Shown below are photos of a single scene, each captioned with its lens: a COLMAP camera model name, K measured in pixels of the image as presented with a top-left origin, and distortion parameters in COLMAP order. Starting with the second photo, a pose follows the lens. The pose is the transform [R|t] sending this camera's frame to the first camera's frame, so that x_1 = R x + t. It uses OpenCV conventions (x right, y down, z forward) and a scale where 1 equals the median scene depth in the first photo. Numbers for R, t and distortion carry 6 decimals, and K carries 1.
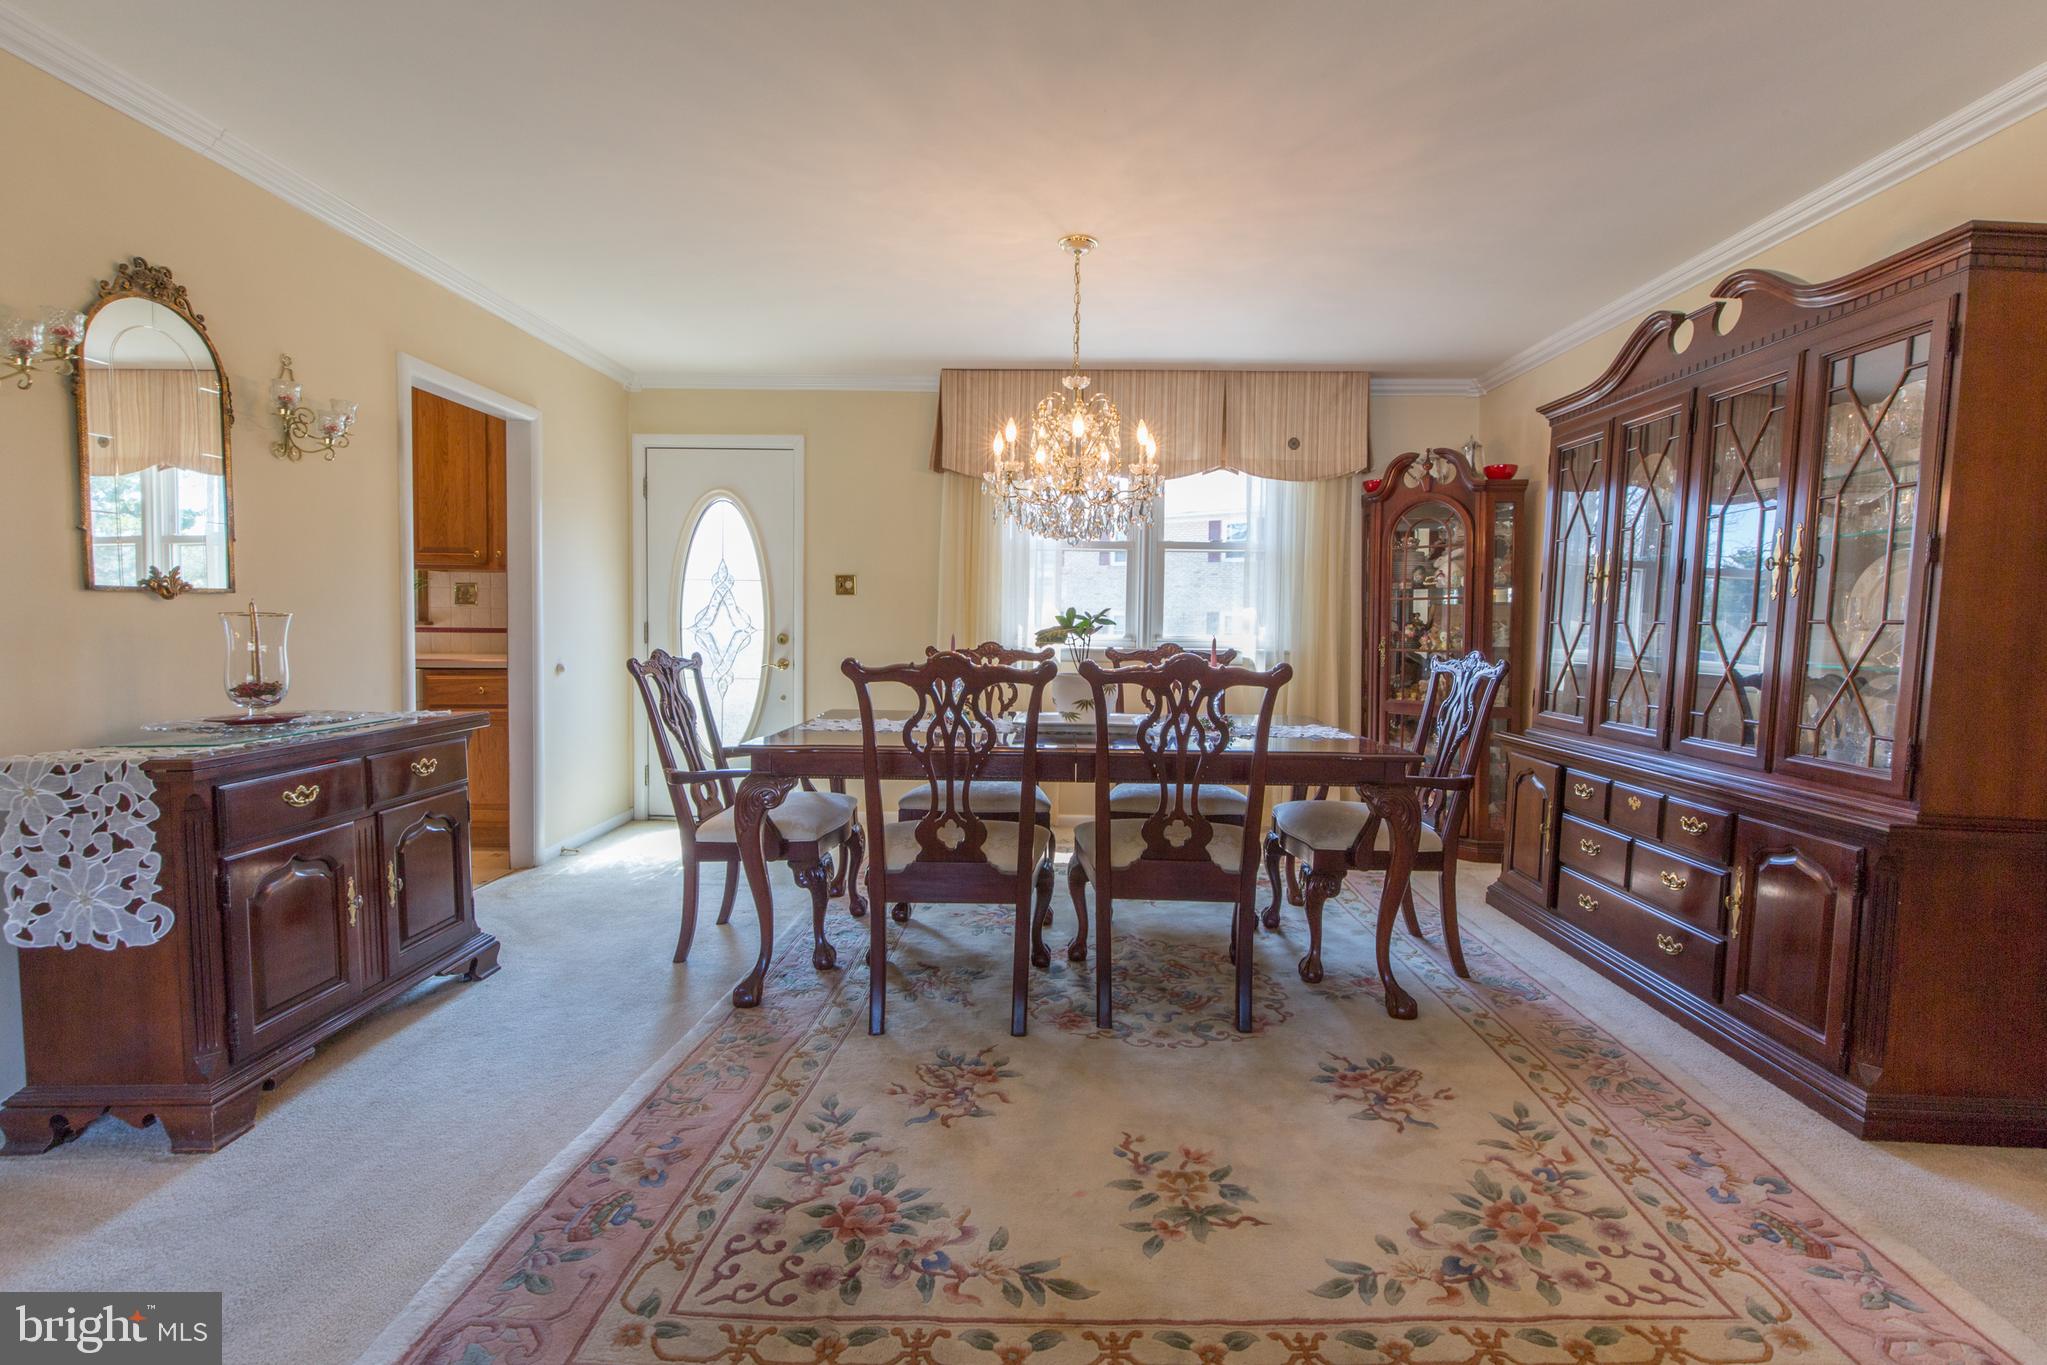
lens RADIAL K [[917.9, 0, 1030.6], [0, 917.9, 686.7], [0, 0, 1]] dist [-0.000503, -0.001605]
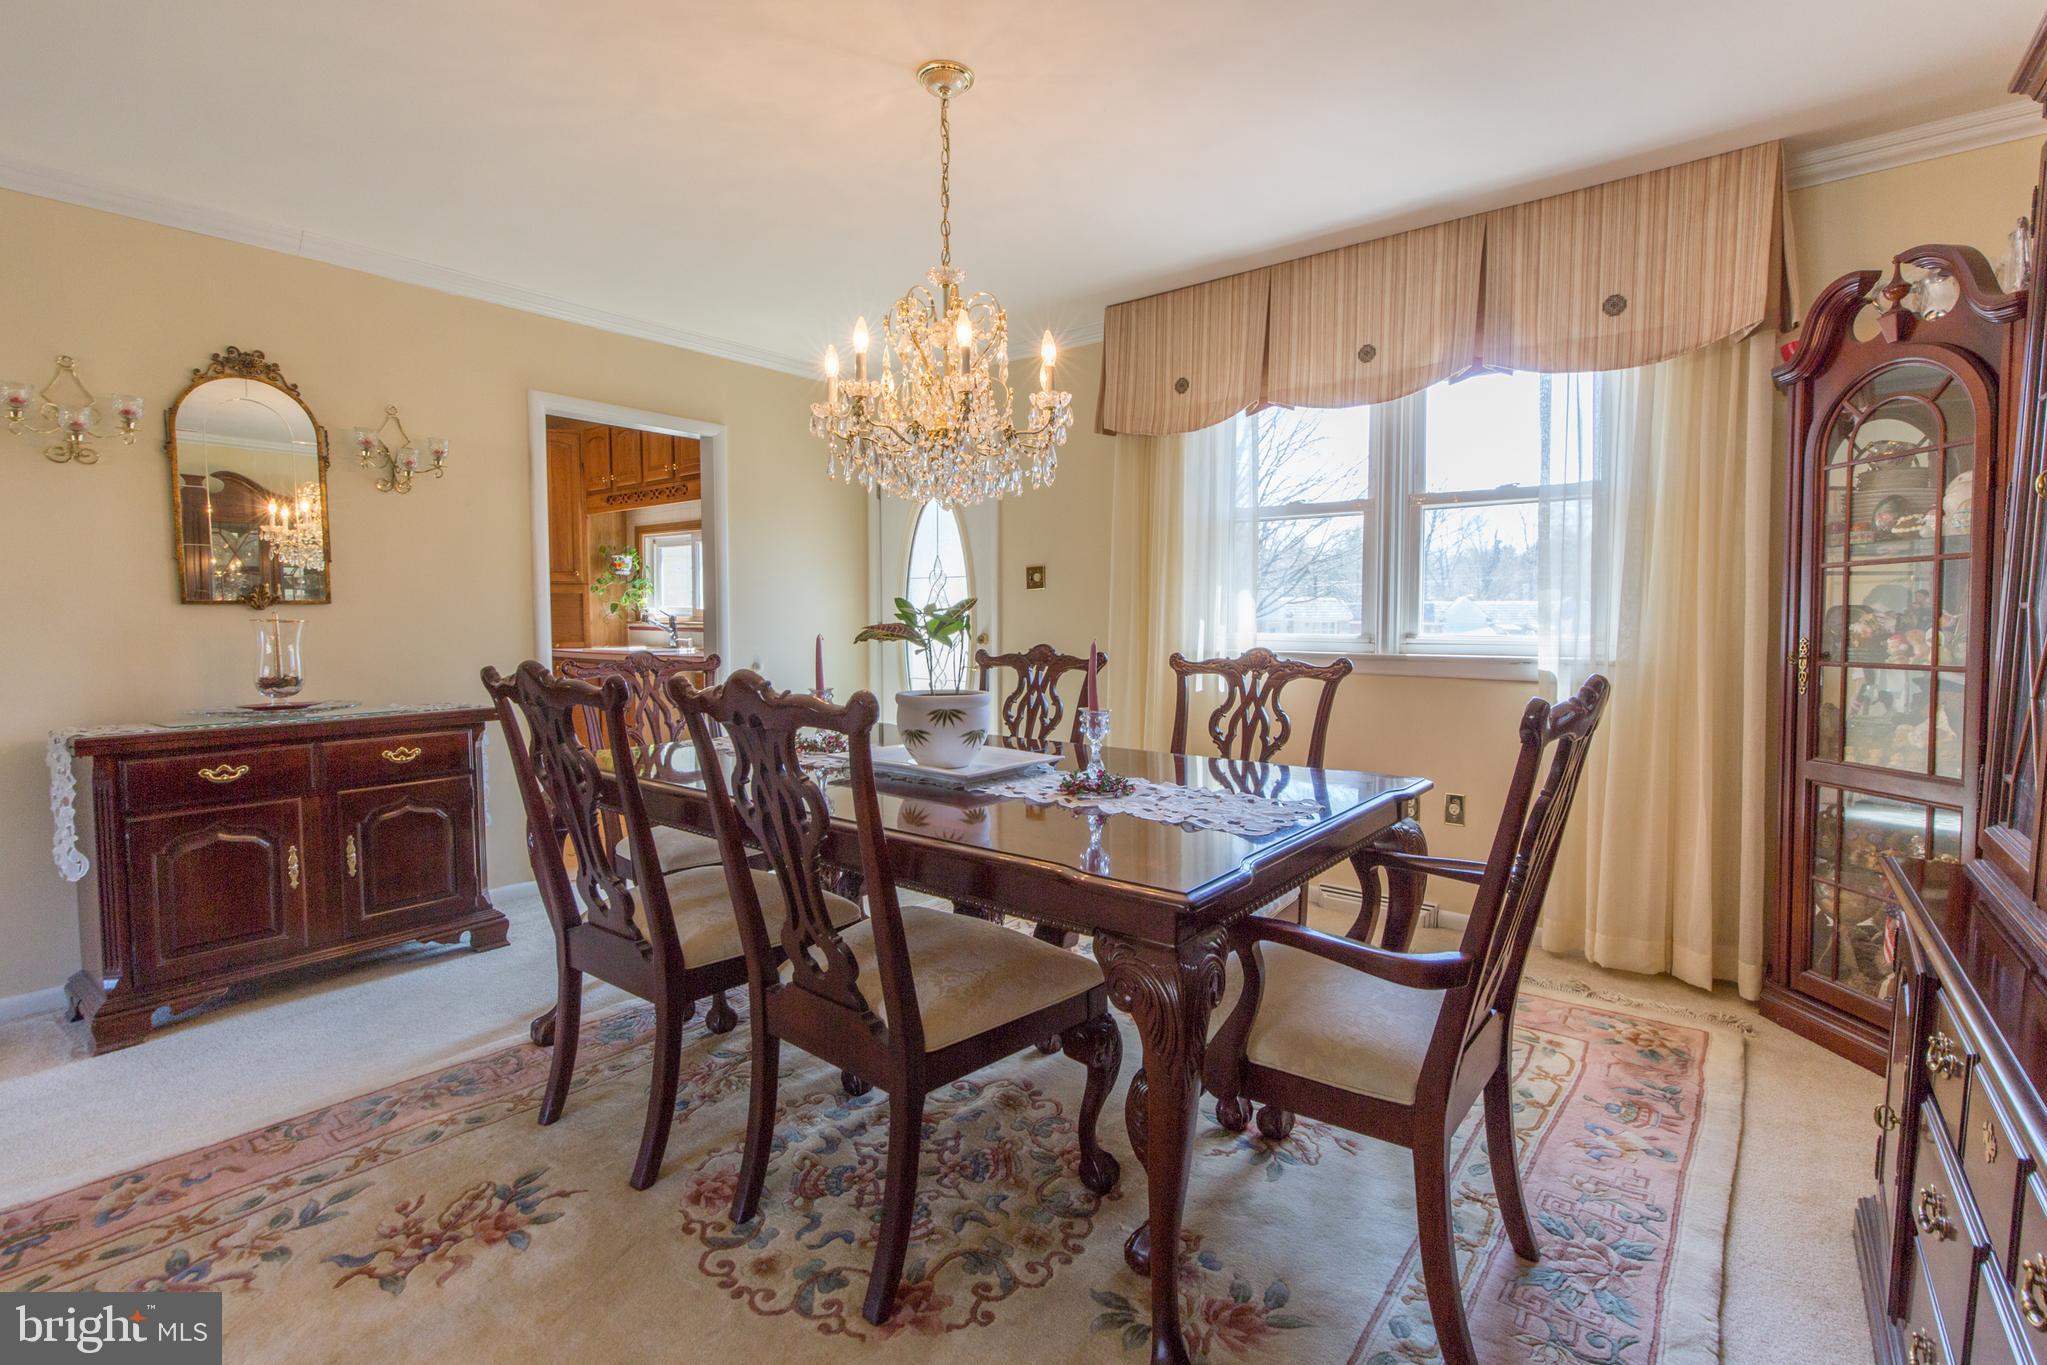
lens RADIAL K [[917.9, 0, 1023.2], [0, 917.9, 681.6], [0, 0, 1]] dist [-0.000503, -0.001605]
pose [[0.797550, 0.029844, -0.602514, 0.434562], [-0.030884, 0.999486, 0.008626, -0.024616], [0.602461, 0.011729, 0.798062, 0.393378]]
